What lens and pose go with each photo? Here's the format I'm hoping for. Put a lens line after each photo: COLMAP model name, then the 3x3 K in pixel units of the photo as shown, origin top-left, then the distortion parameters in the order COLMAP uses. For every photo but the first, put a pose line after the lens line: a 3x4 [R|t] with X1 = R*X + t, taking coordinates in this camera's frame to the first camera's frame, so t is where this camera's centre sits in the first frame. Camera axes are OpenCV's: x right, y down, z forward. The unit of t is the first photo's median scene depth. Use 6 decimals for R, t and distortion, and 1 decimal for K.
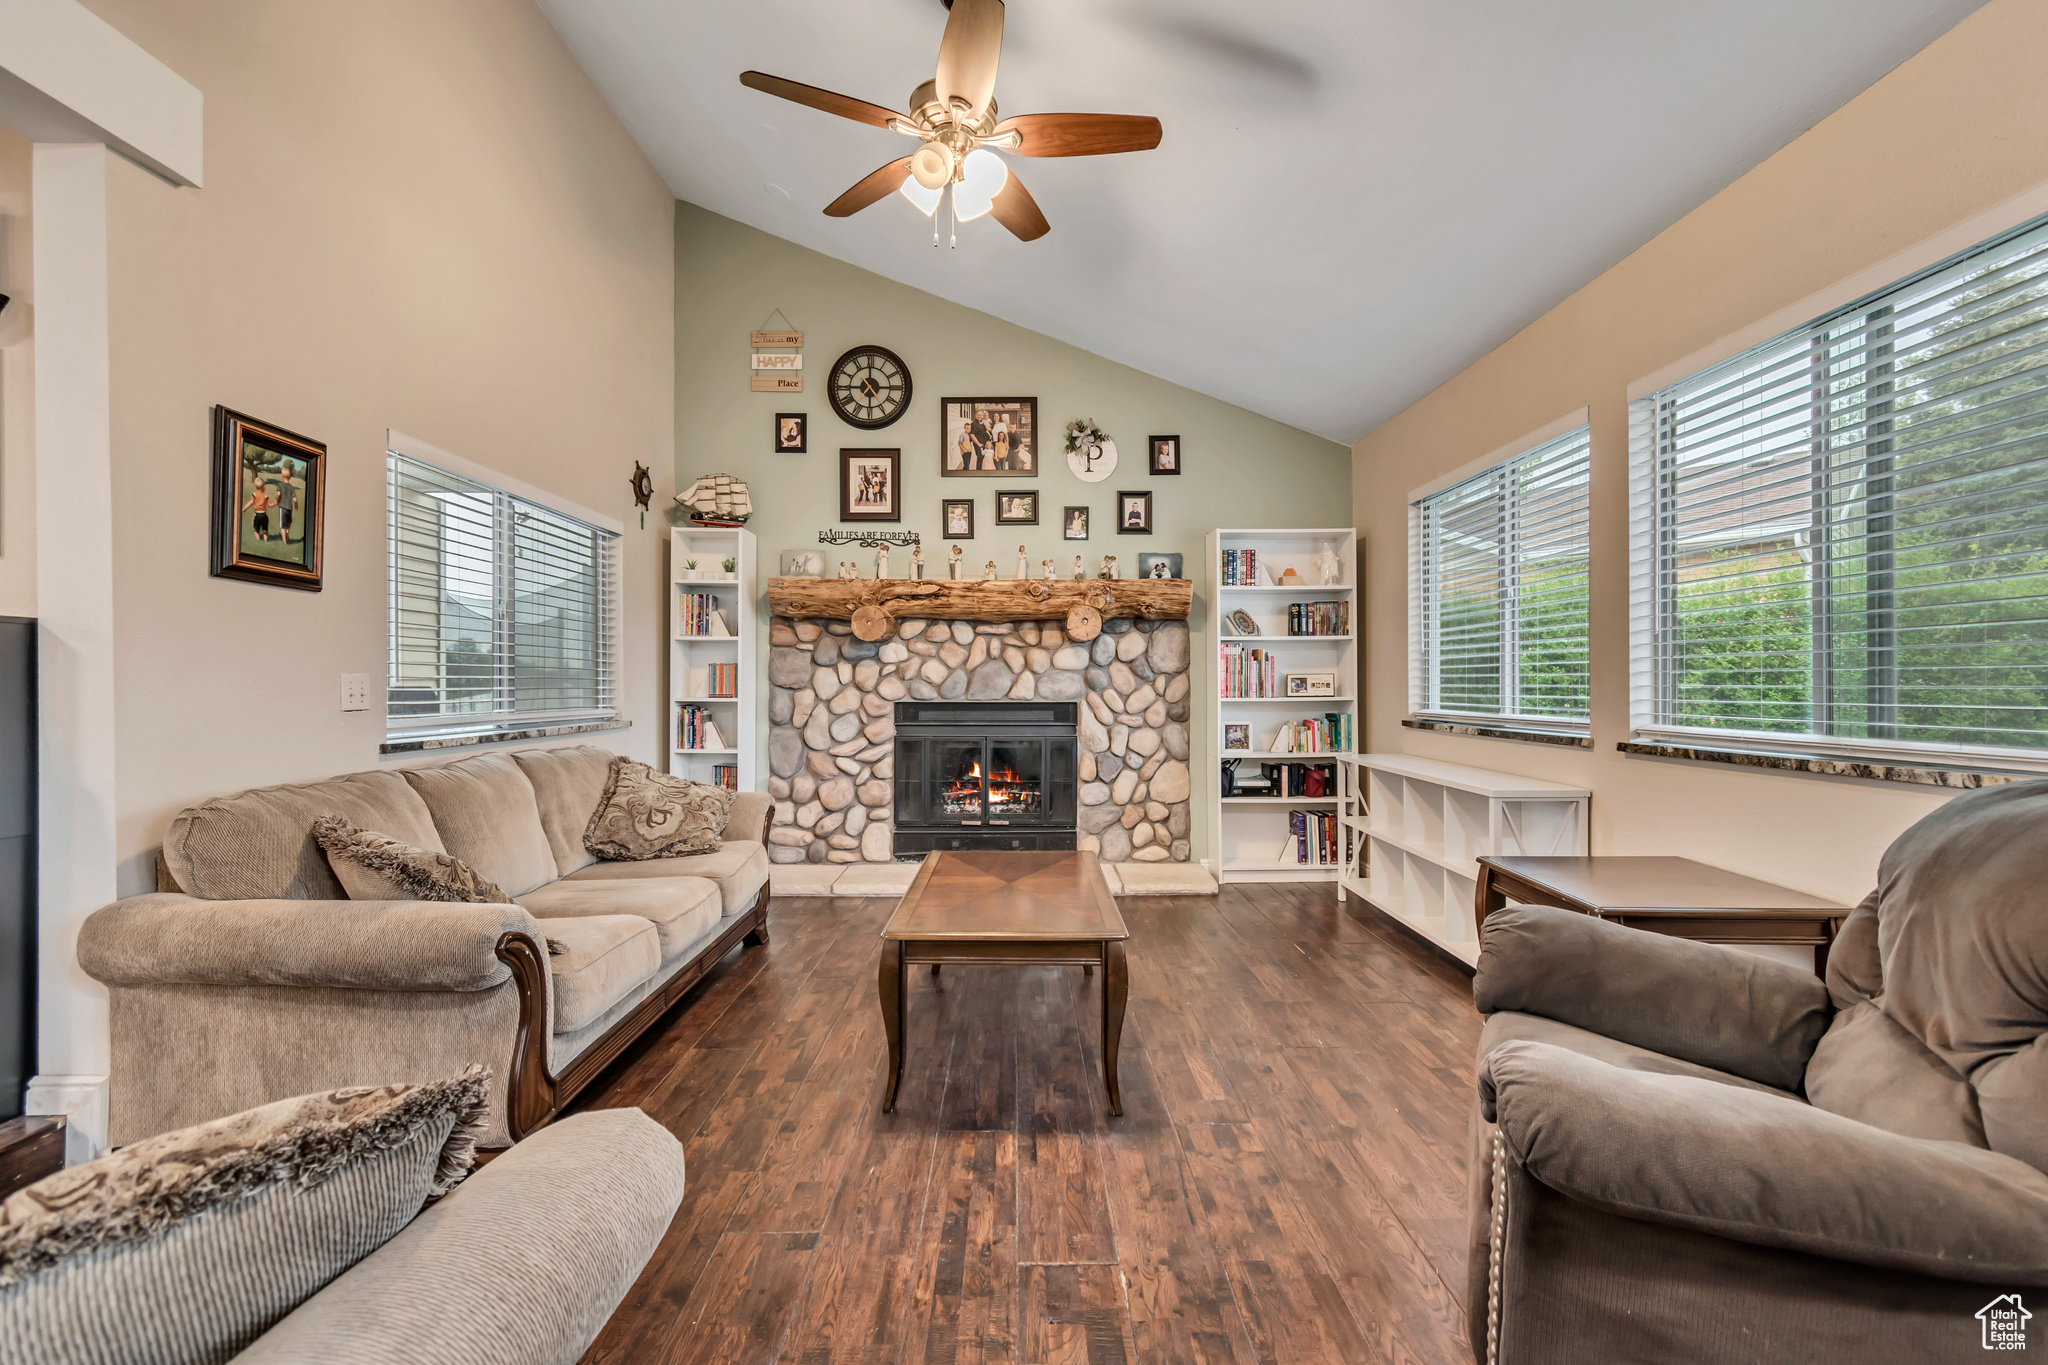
lens RADIAL K [[919.6, 0, 1035.6], [0, 919.6, 685.9], [0, 0, 1]] dist [0.006644, -0.004219]
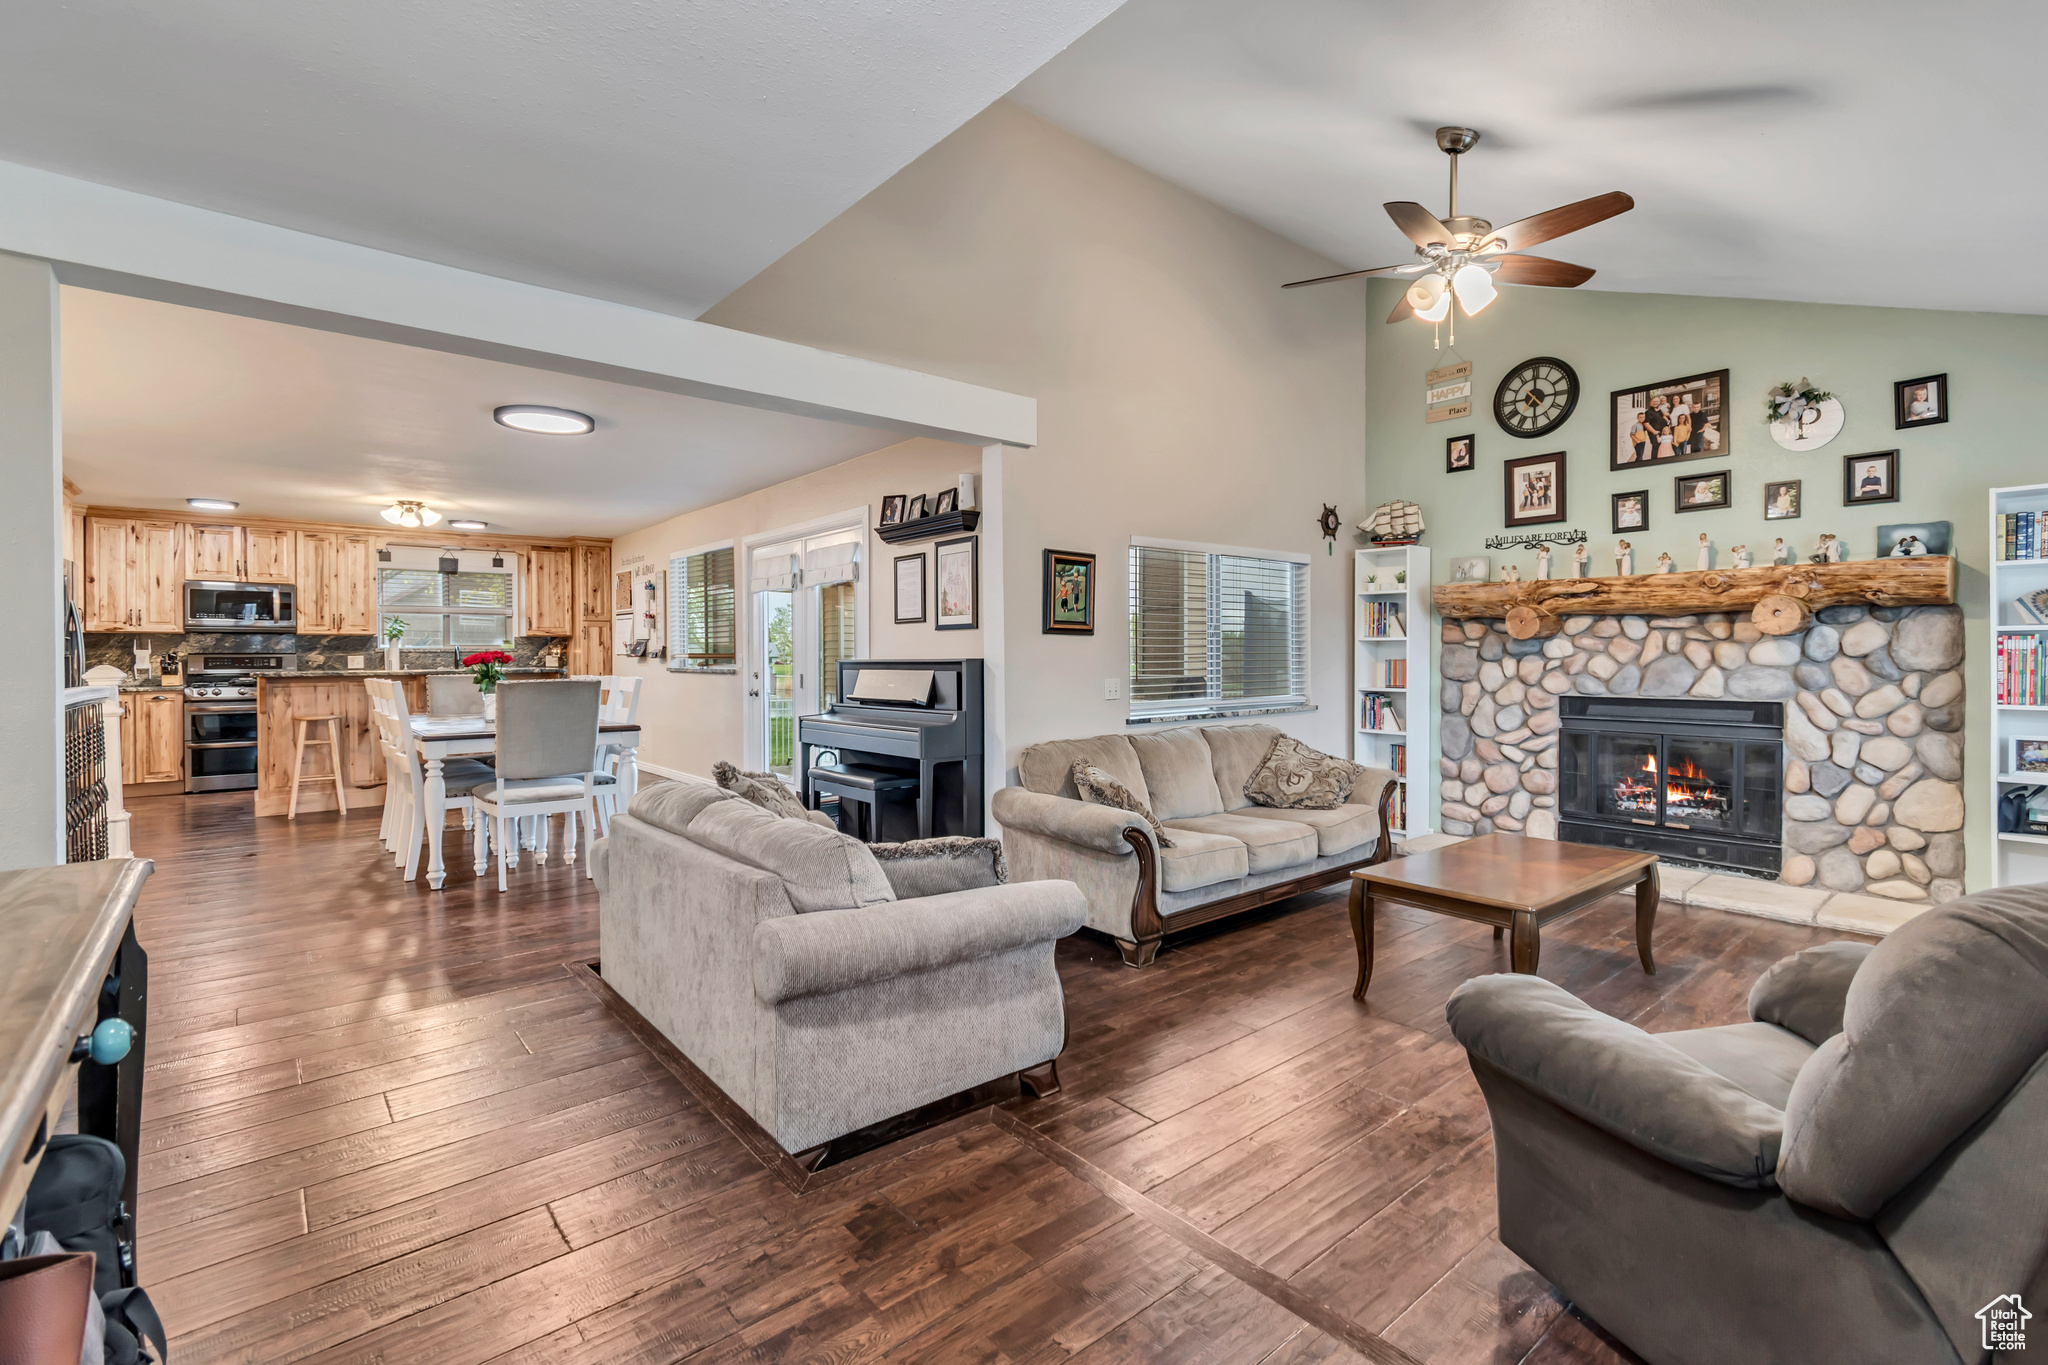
lens RADIAL K [[919.6, 0, 1020.1], [0, 919.6, 663.3], [0, 0, 1]] dist [0.006644, -0.004219]
pose [[0.631135, 0.004174, -0.775662, 0.277340], [0.004288, 0.999951, 0.008870, -0.031800], [0.775661, -0.008924, 0.631087, -0.134704]]
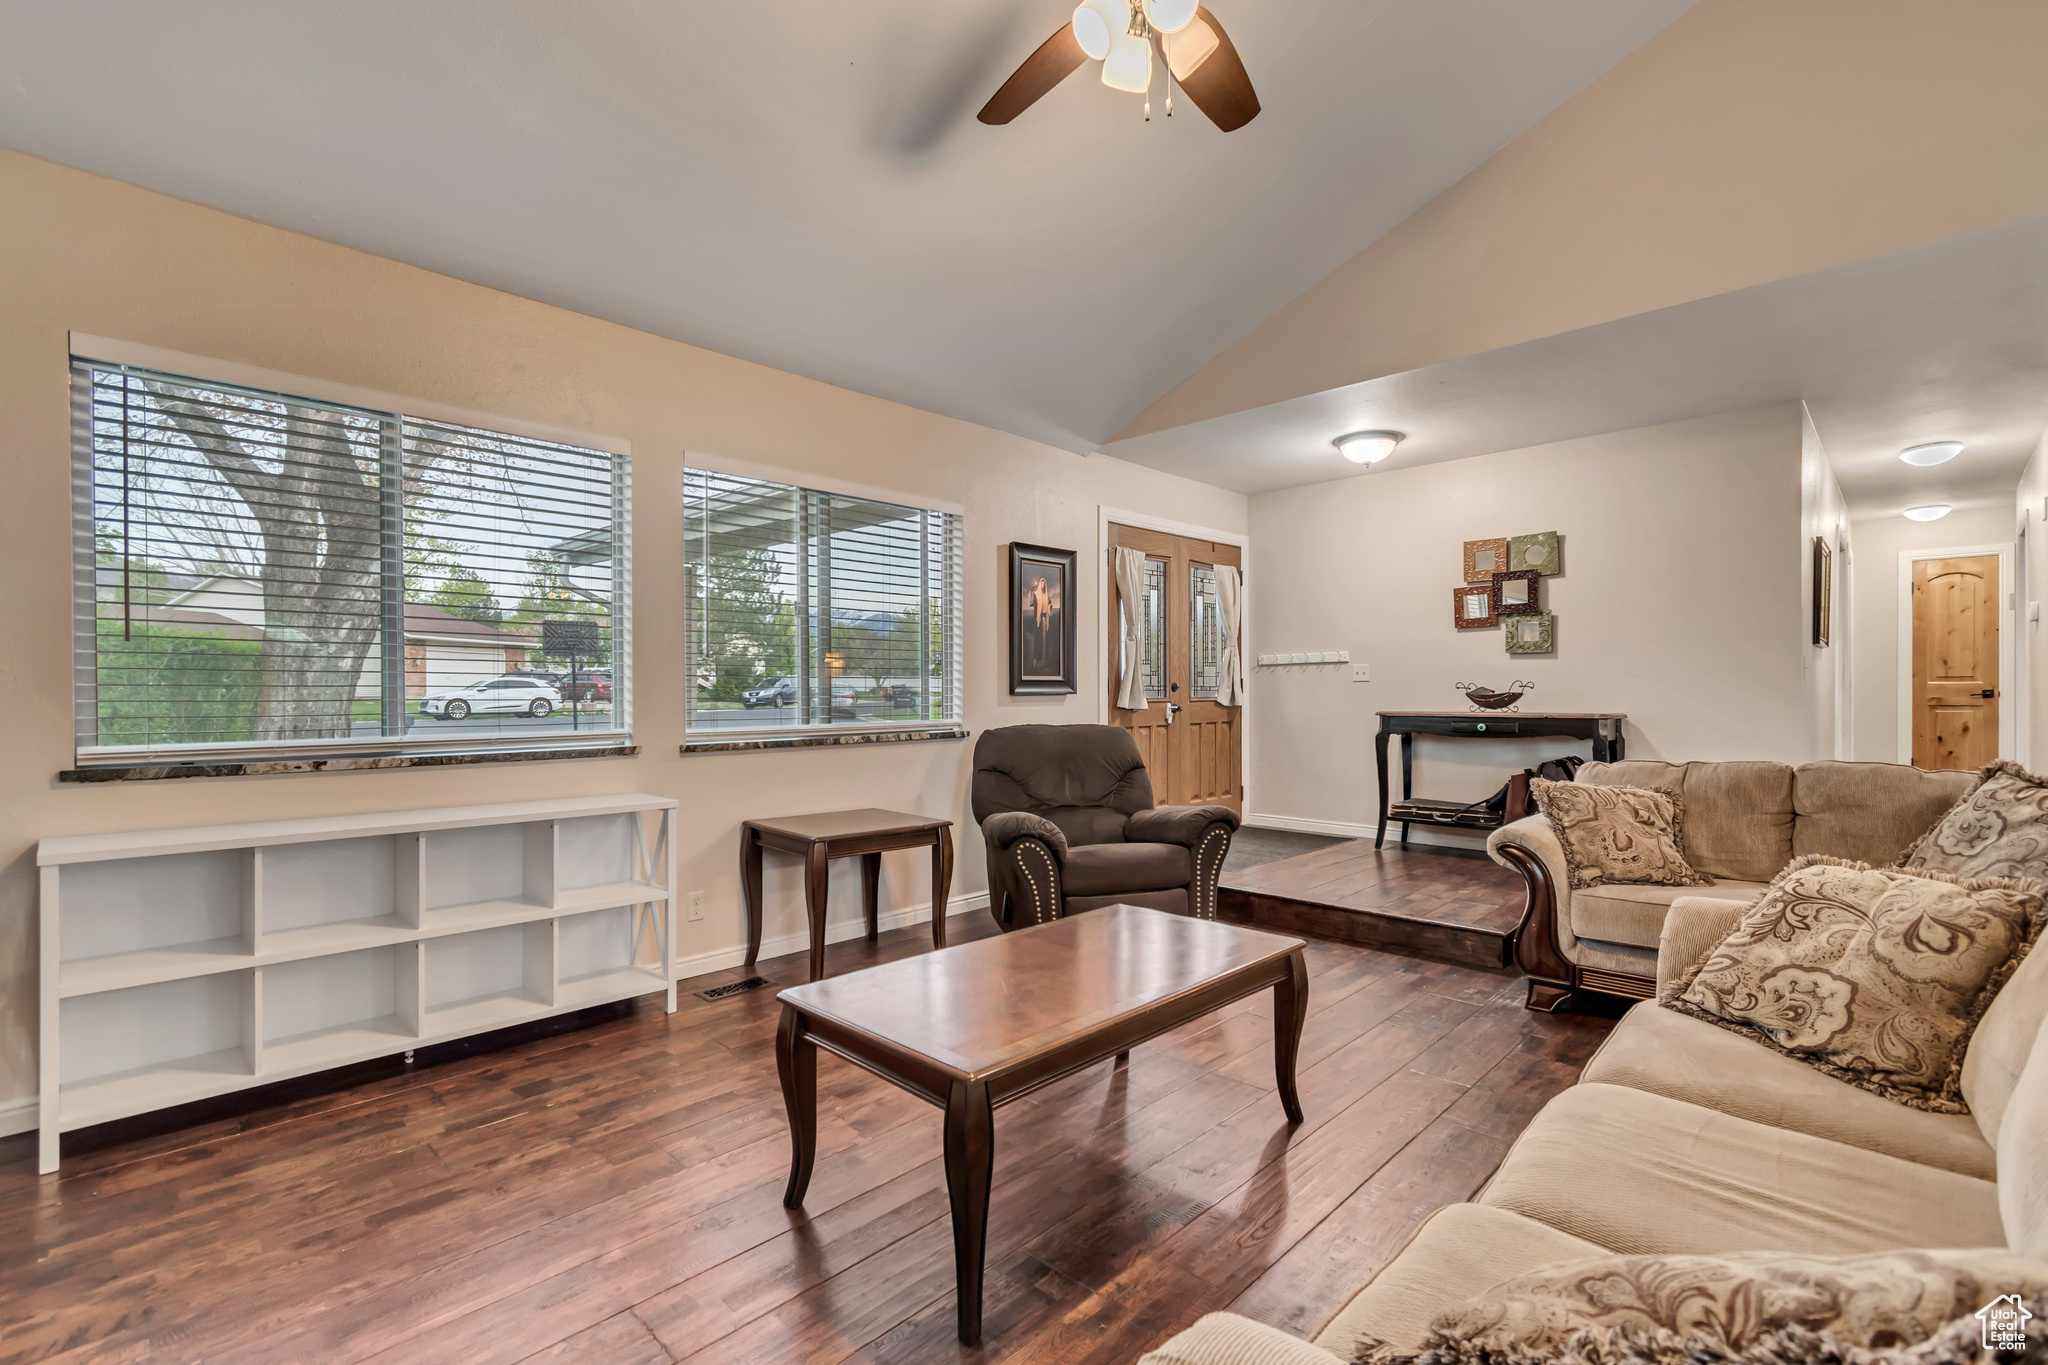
lens RADIAL K [[919.6, 0, 1041.3], [0, 919.6, 675.6], [0, 0, 1]] dist [0.006644, -0.004219]
pose [[-0.701311, 0.013361, 0.712730, -0.323965], [0.003616, 0.999878, -0.015186, -0.005748], [-0.712846, -0.008073, -0.701274, 0.884782]]
